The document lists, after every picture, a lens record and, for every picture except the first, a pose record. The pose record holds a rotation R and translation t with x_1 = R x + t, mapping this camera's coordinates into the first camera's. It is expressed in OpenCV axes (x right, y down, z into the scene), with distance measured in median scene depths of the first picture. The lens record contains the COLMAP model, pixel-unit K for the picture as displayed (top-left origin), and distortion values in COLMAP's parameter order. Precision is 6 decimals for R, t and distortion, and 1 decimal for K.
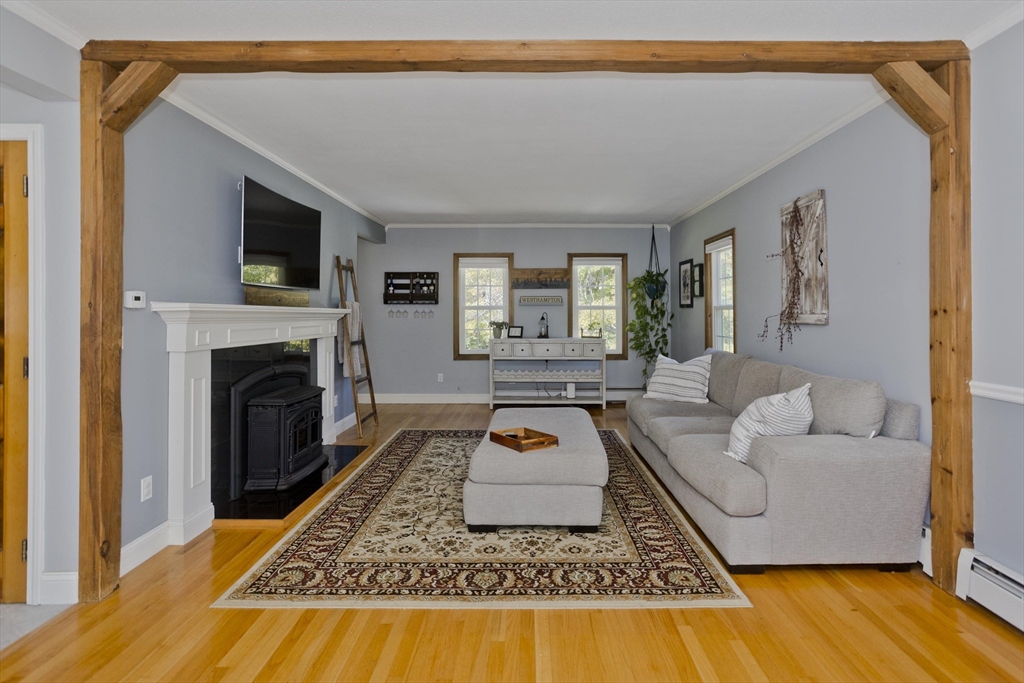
lens RADIAL K [[509.5, 0, 504.0], [0, 509.5, 316.5], [0, 0, 1]] dist [-0.004605, 0.000087]
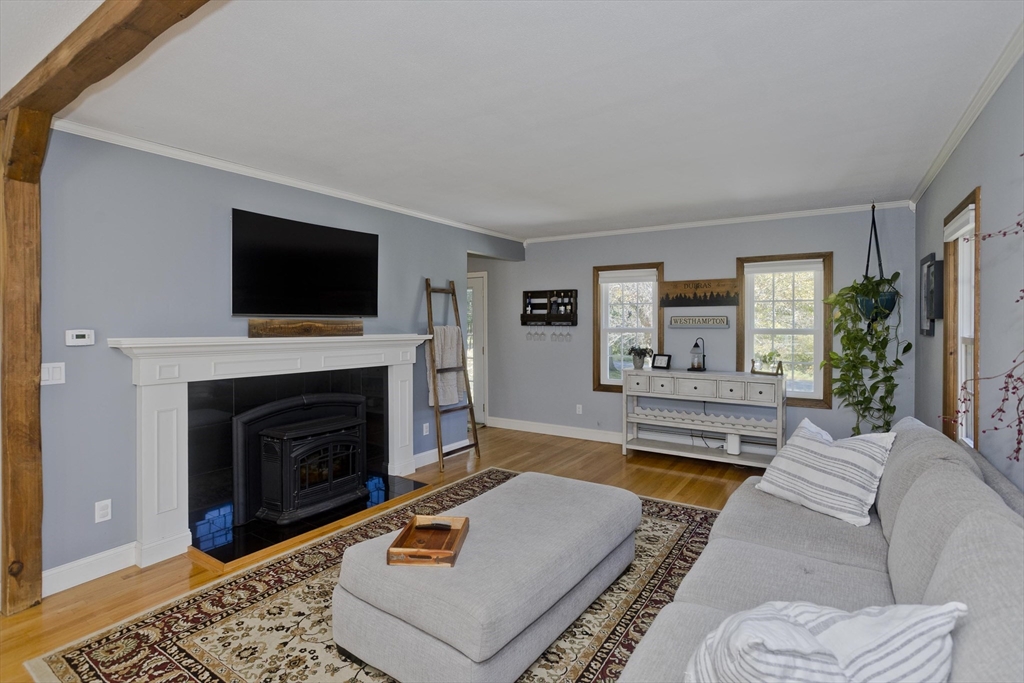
lens RADIAL K [[495.0, 0, 462.3], [0, 495.0, 334.8], [0, 0, 1]] dist [-0.051300, 0.039983]
pose [[0.842916, 0.010385, -0.537945, 0.178806], [-0.005216, 0.999924, 0.011131, -0.018720], [0.538020, -0.006577, 0.842906, 0.193898]]
